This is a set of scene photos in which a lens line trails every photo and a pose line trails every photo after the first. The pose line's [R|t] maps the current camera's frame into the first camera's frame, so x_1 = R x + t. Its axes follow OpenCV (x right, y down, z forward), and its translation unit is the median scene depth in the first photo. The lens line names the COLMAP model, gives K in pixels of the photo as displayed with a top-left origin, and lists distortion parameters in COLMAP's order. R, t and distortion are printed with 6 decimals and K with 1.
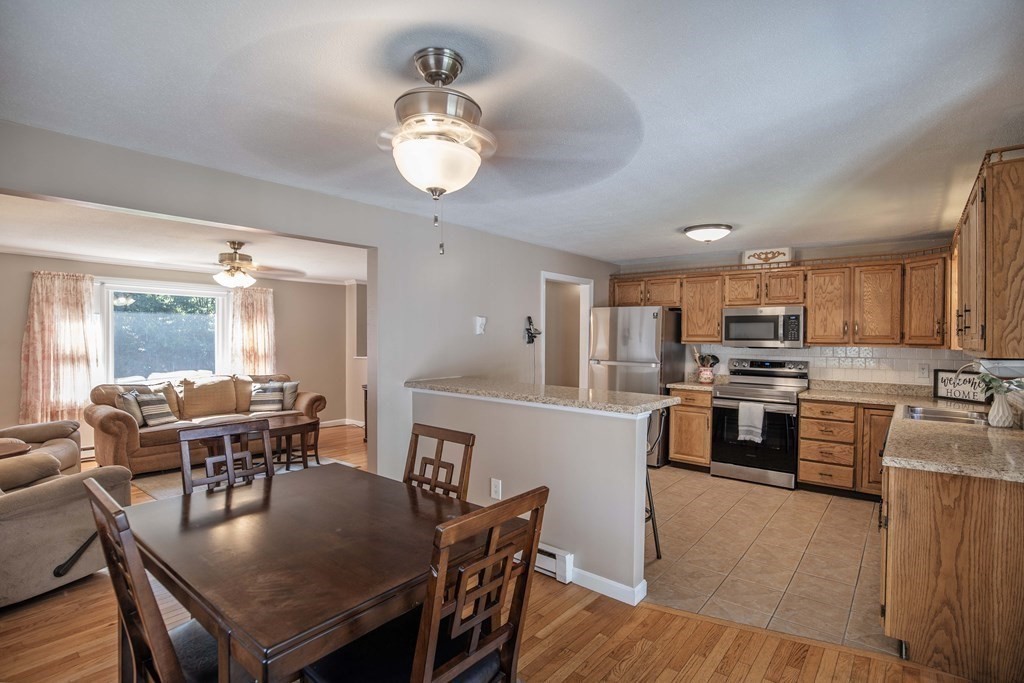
lens RADIAL K [[489.8, 0, 511.6], [0, 489.8, 346.0], [0, 0, 1]] dist [-0.030616, 0.001092]
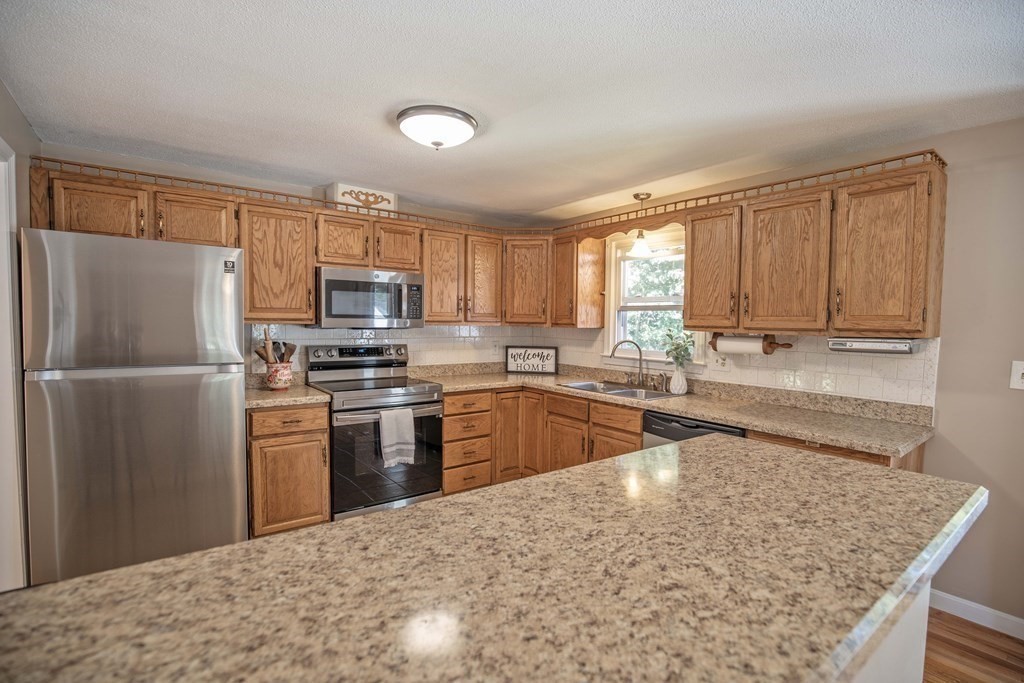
lens RADIAL K [[472.9, 0, 513.1], [0, 472.9, 345.7], [0, 0, 1]] dist [-0.028560, 0.000349]
pose [[0.229587, -0.057371, 0.971596, -0.111119], [0.004524, 0.998313, 0.057879, -0.011073], [-0.973278, -0.008893, 0.229459, 0.691761]]
